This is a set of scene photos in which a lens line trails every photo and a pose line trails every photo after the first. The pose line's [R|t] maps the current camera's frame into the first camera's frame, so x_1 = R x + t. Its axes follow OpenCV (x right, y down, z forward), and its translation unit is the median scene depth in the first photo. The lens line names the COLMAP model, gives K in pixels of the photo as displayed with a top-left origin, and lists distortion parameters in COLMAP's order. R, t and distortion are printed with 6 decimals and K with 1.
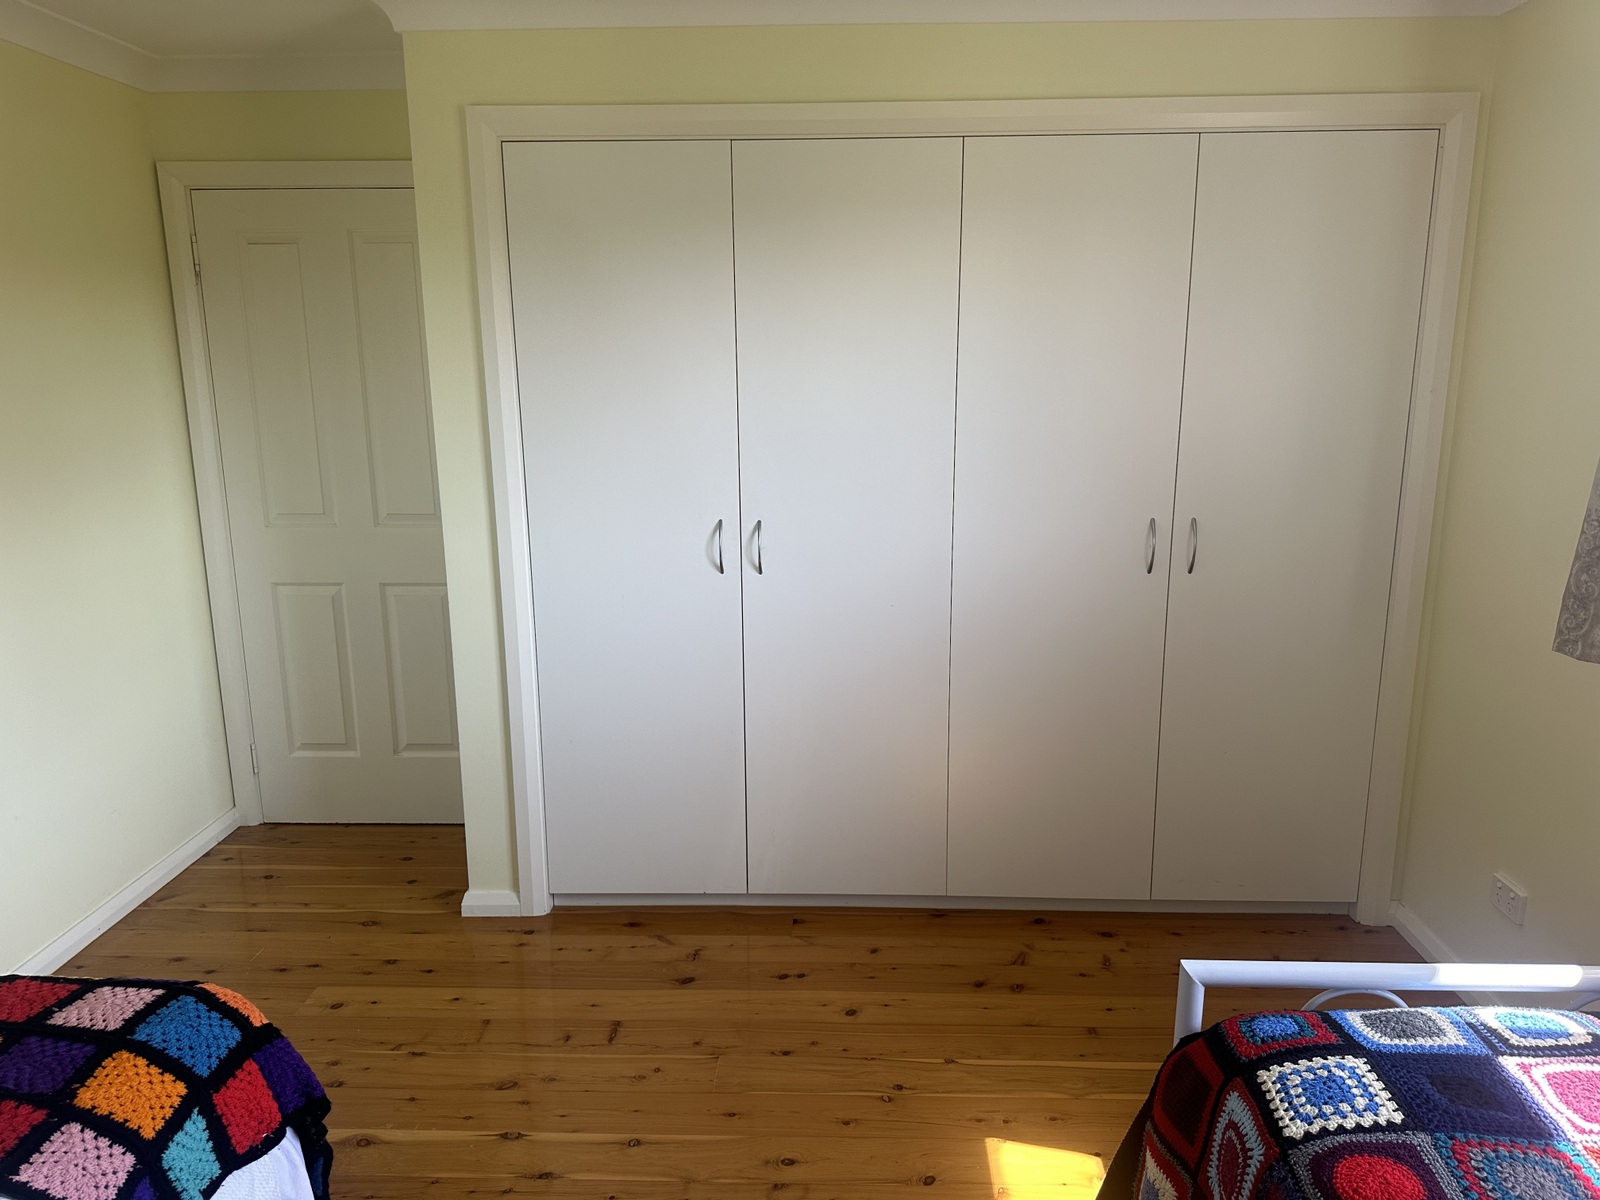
lens RADIAL K [[1119.8, 0, 800.0], [0, 1119.8, 600.0], [0, 0, 1]] dist [0.100990, -0.117372]
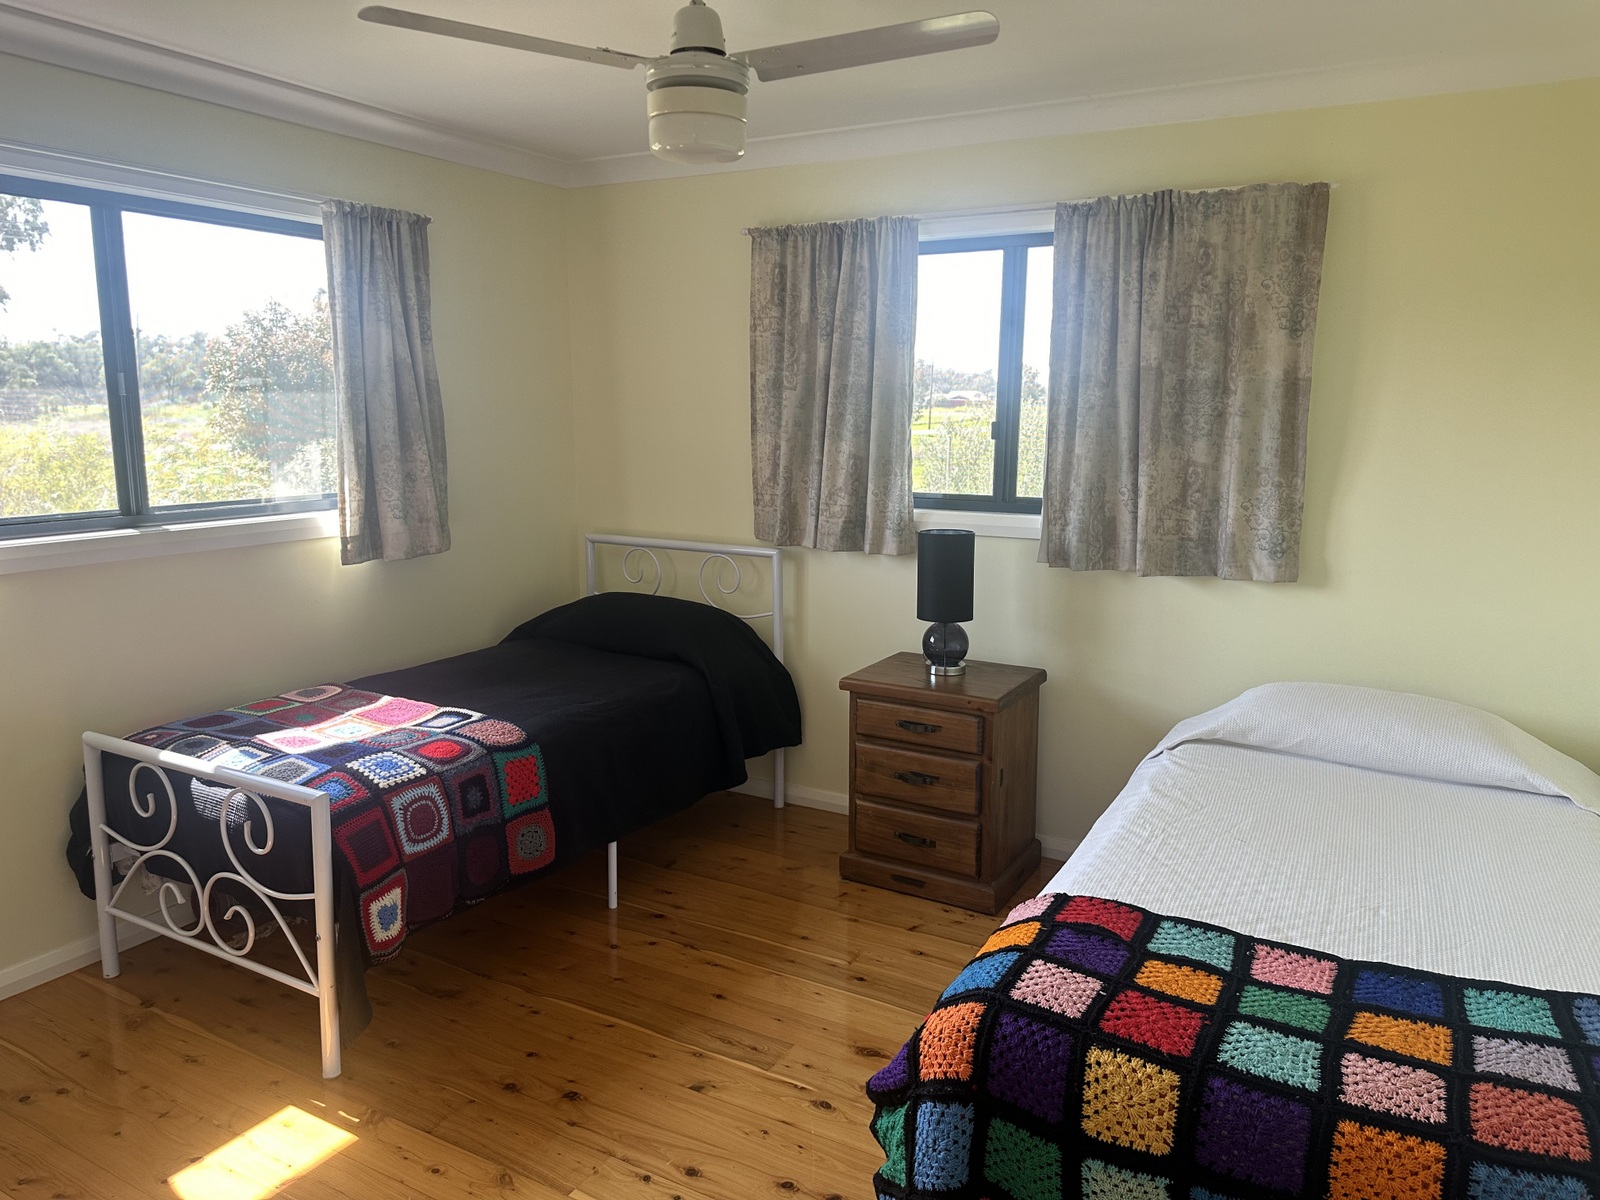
lens RADIAL K [[1119.8, 0, 800.0], [0, 1119.8, 600.0], [0, 0, 1]] dist [0.100990, -0.117372]
pose [[-0.898382, -0.057231, 0.435470, -0.890541], [0.108170, 0.932106, 0.345656, -0.369267], [-0.425687, 0.357636, -0.831196, 2.055620]]
